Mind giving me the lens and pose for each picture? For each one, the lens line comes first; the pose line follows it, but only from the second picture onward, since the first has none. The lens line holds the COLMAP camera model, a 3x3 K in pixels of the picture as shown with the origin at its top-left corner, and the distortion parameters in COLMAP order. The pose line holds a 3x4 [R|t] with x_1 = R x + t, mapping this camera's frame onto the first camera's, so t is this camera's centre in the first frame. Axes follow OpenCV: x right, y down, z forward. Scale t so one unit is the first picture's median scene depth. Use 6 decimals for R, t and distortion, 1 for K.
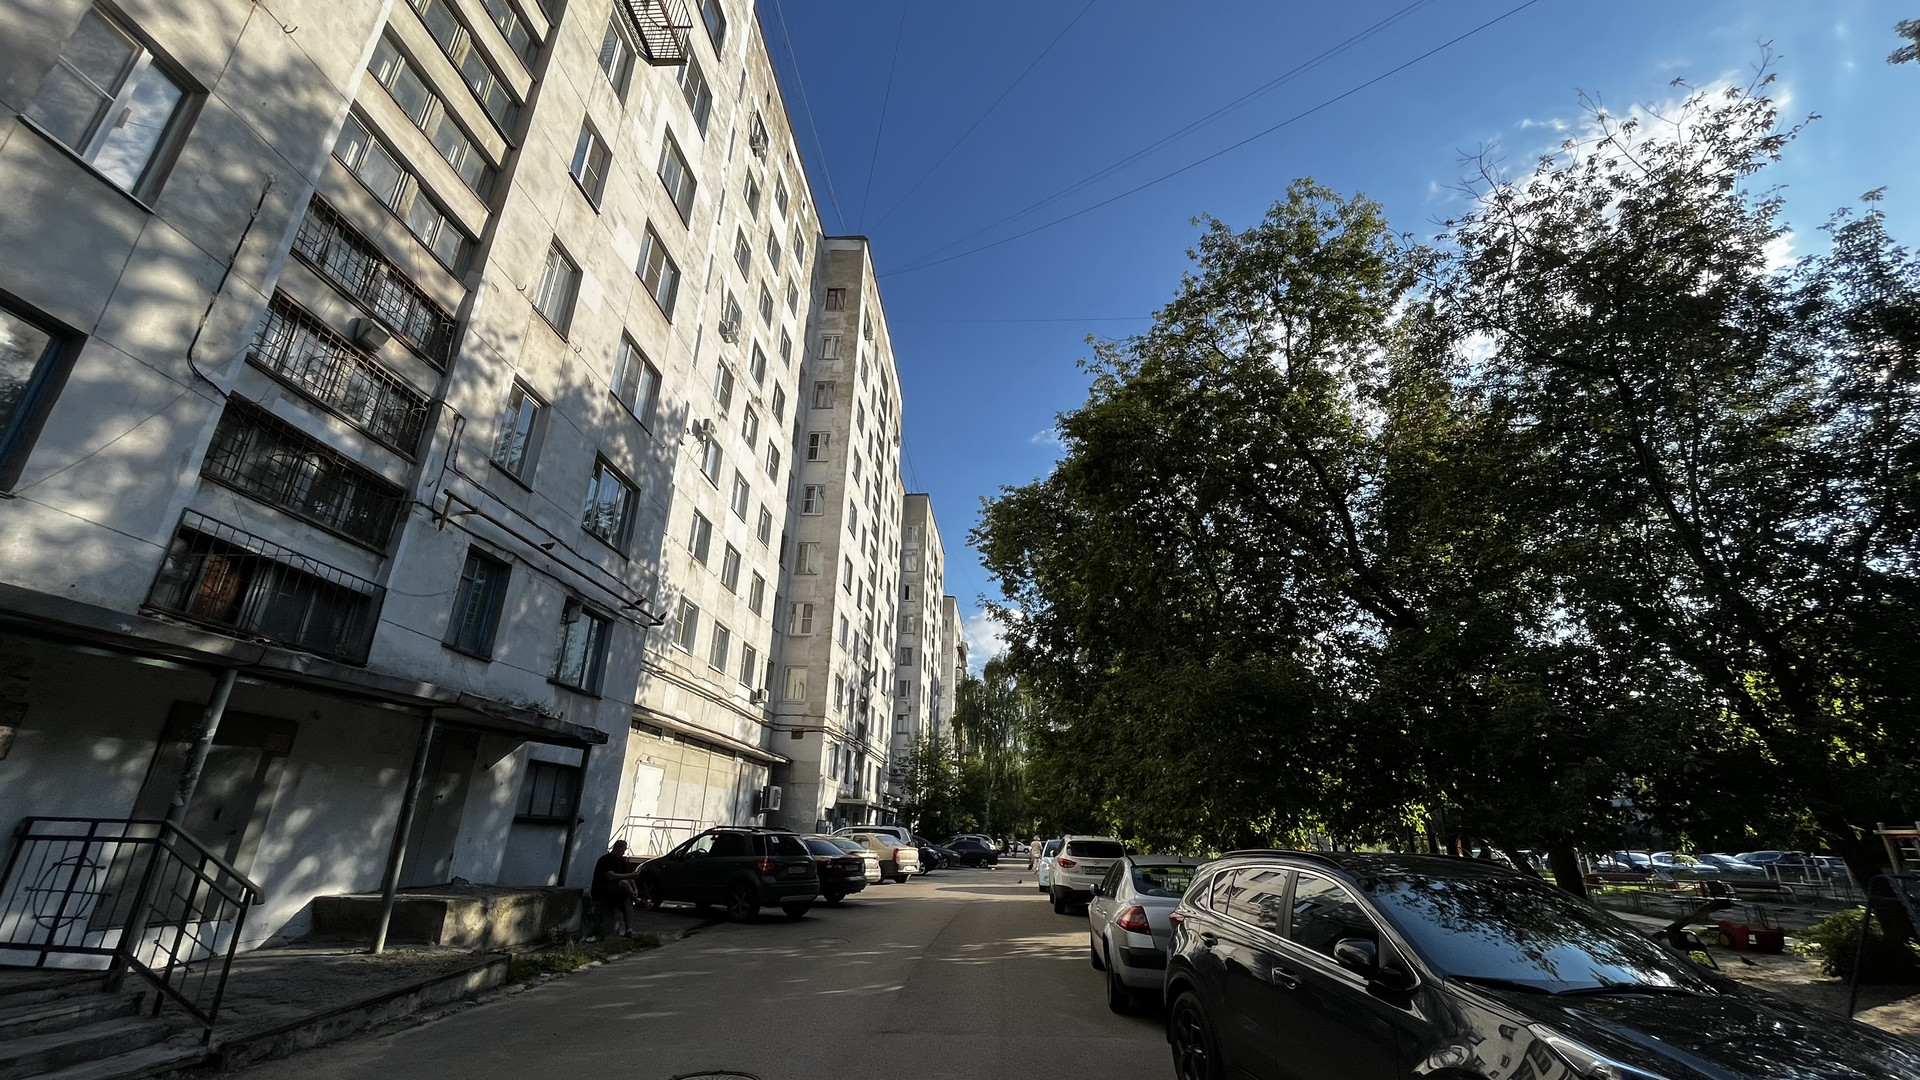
lens RADIAL K [[777.3, 0, 962.6], [0, 777.3, 538.7], [0, 0, 1]] dist [-0.004238, -0.000344]
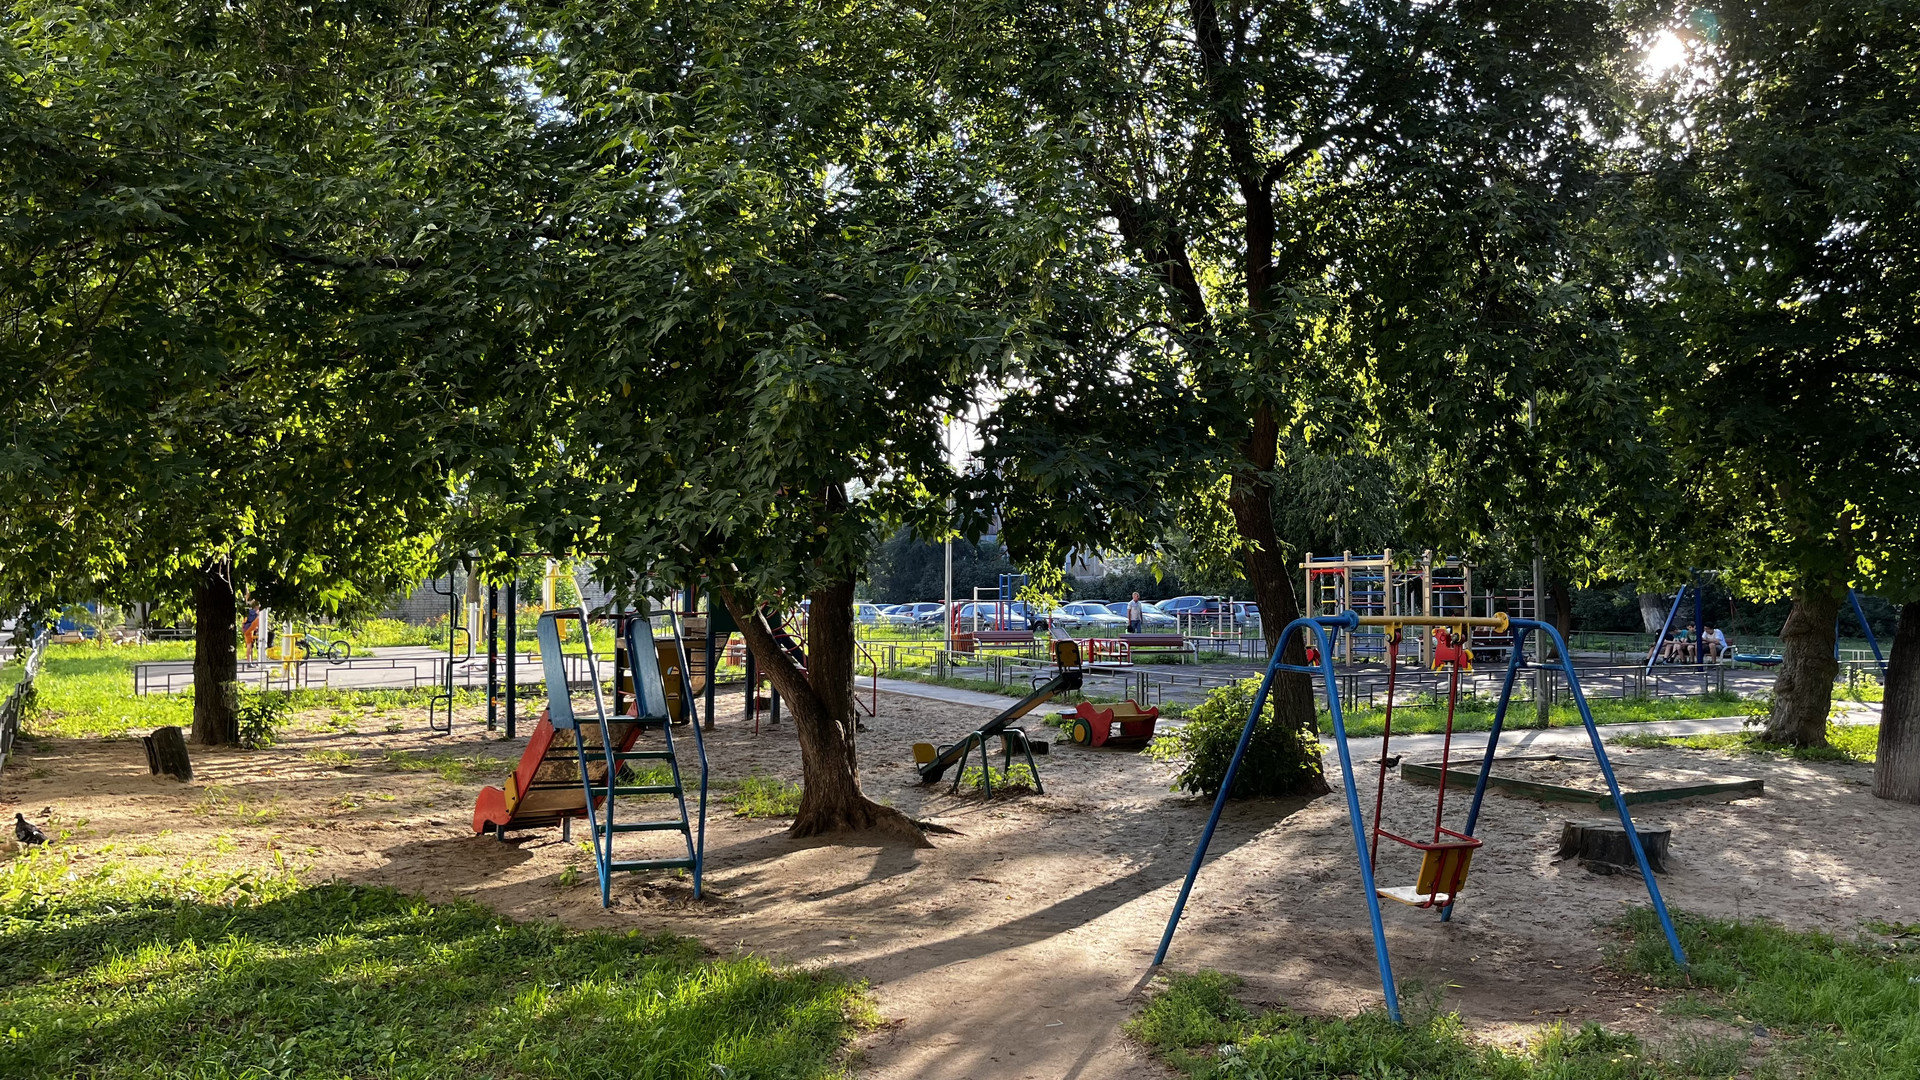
lens RADIAL K [[1464.2, 0, 959.7], [0, 1464.2, 539.8], [0, 0, 1]] dist [0.000326, 0.000005]
pose [[0.820005, 0.003923, 0.572343, 0.181575], [-0.190634, 0.944753, 0.266648, 0.067575], [-0.539676, -0.327761, 0.775450, 0.155796]]
